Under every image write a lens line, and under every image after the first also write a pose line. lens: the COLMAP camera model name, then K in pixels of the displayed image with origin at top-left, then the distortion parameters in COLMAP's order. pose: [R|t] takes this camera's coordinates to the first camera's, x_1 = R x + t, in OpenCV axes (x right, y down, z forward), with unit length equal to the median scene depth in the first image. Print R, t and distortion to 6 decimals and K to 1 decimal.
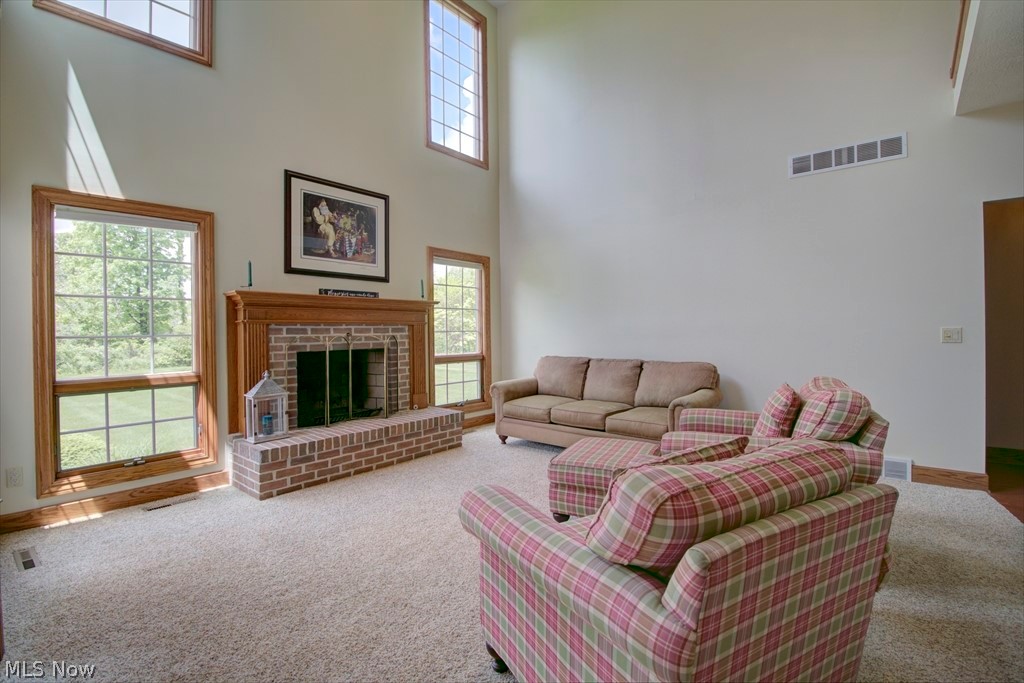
lens RADIAL K [[472.8, 0, 517.2], [0, 472.8, 334.5], [0, 0, 1]] dist [-0.006263, -0.008535]
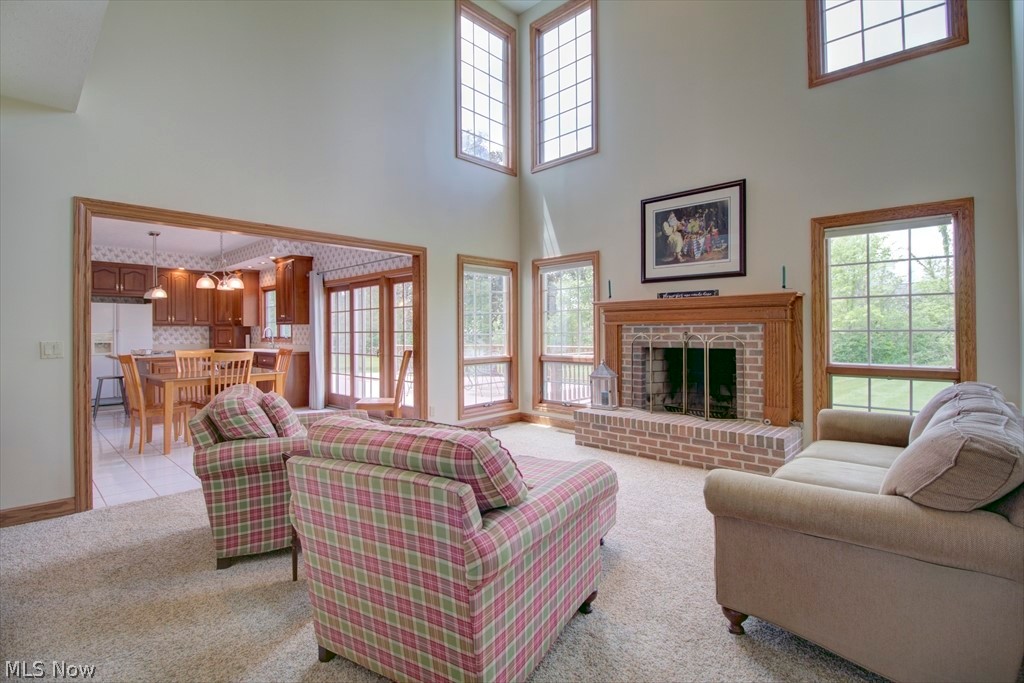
lens RADIAL K [[472.8, 0, 504.2], [0, 472.8, 334.1], [0, 0, 1]] dist [-0.006263, -0.008535]
pose [[-0.075731, 0.019776, -0.996932, 0.727332], [0.001268, 0.999804, 0.019736, -0.019804], [0.997128, 0.000231, -0.075741, 0.676550]]
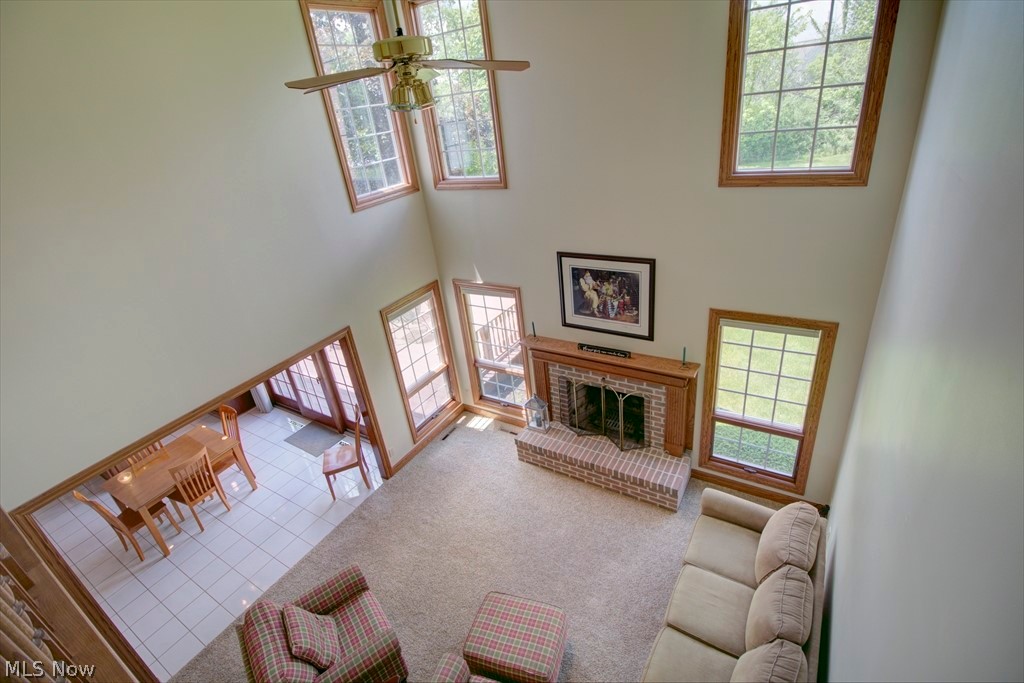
lens RADIAL K [[472.8, 0, 503.1], [0, 472.8, 334.6], [0, 0, 1]] dist [-0.006263, -0.008535]
pose [[0.121477, 0.443356, -0.888076, 0.640203], [0.115157, 0.882365, 0.456257, -0.685380], [0.985892, -0.157693, 0.056132, 0.697069]]
